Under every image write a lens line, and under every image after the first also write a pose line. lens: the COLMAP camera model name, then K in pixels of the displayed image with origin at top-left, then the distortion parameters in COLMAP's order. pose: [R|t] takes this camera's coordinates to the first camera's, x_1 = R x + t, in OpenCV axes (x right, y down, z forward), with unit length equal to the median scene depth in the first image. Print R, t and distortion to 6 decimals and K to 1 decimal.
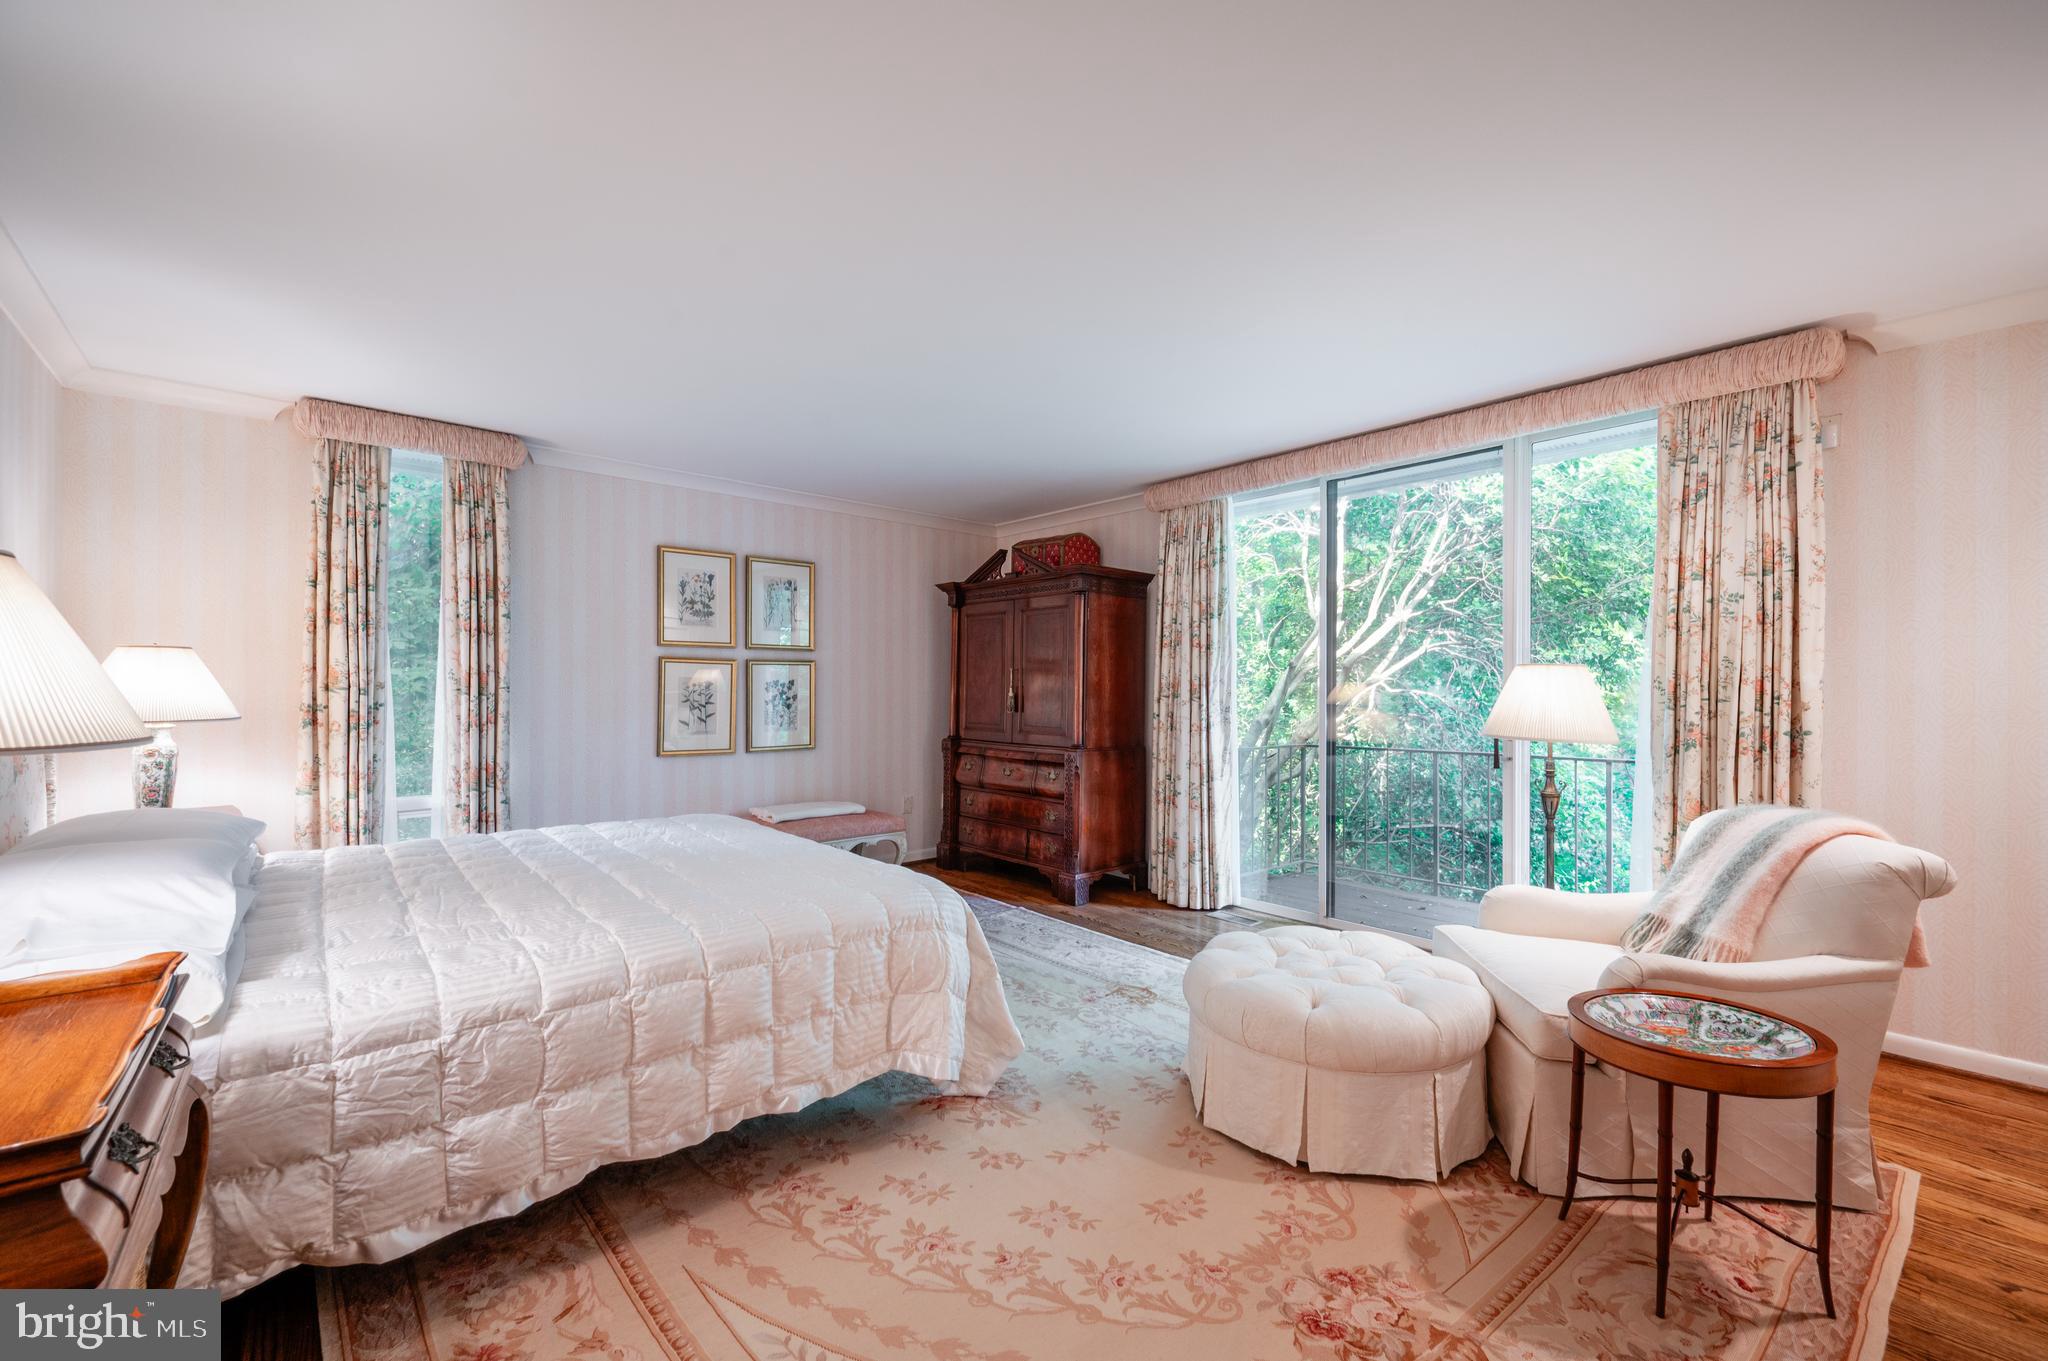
lens RADIAL K [[829.9, 0, 1037.5], [0, 829.9, 699.8], [0, 0, 1]] dist [-0.000774, -0.000917]
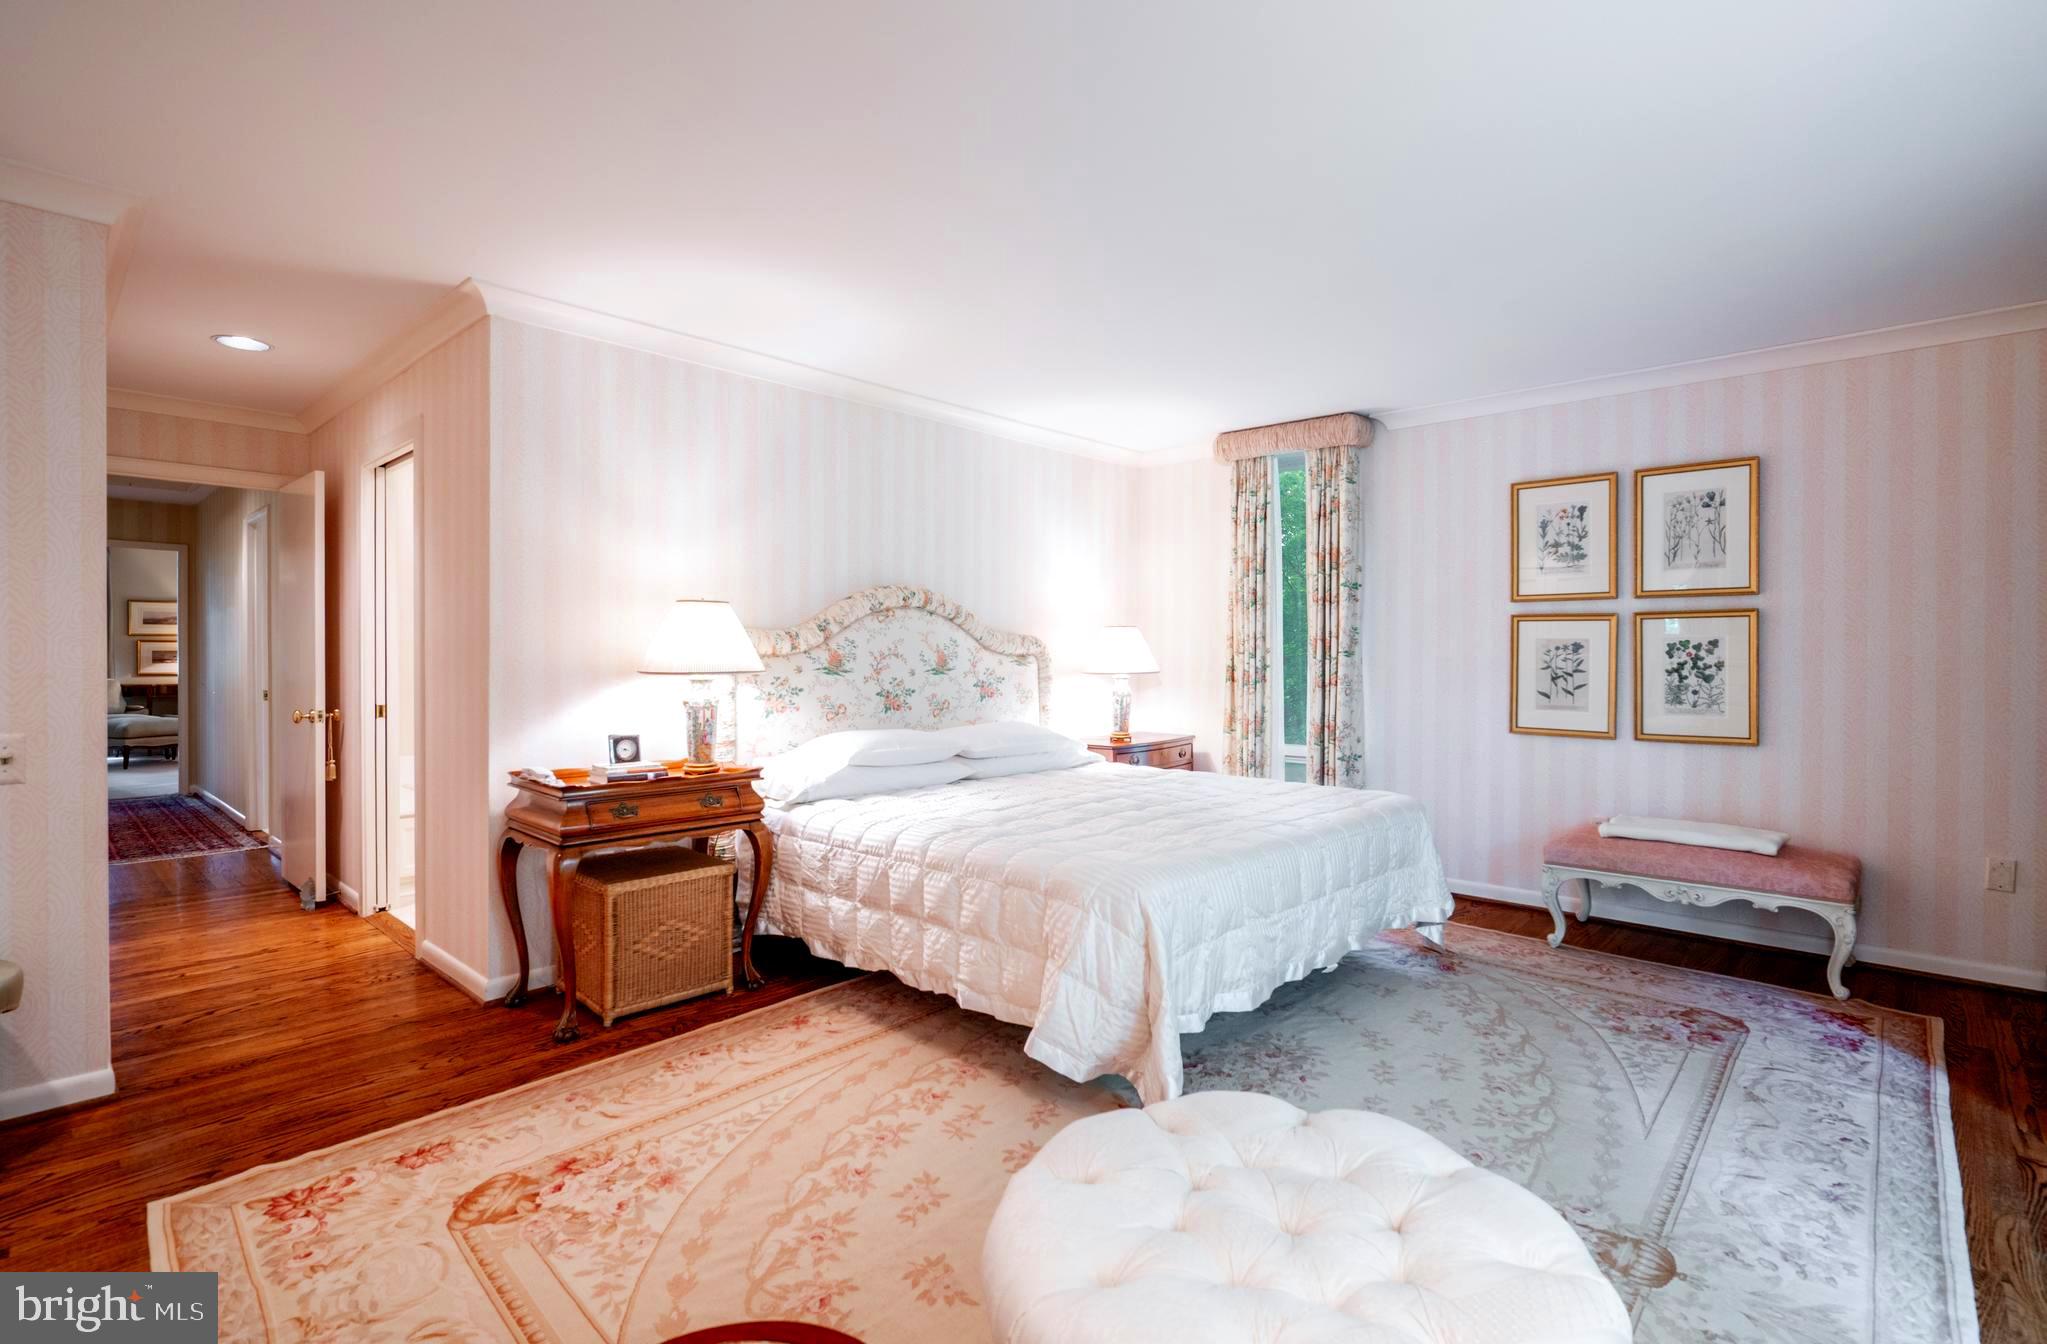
lens RADIAL K [[953.2, 0, 1037.0], [0, 953.2, 666.8], [0, 0, 1]] dist [0.005114, 0.002023]
pose [[0.107123, 0.014229, -0.994144, 0.483371], [-0.012837, 0.999834, 0.012927, -0.005434], [0.994163, 0.011377, 0.107288, 0.428311]]
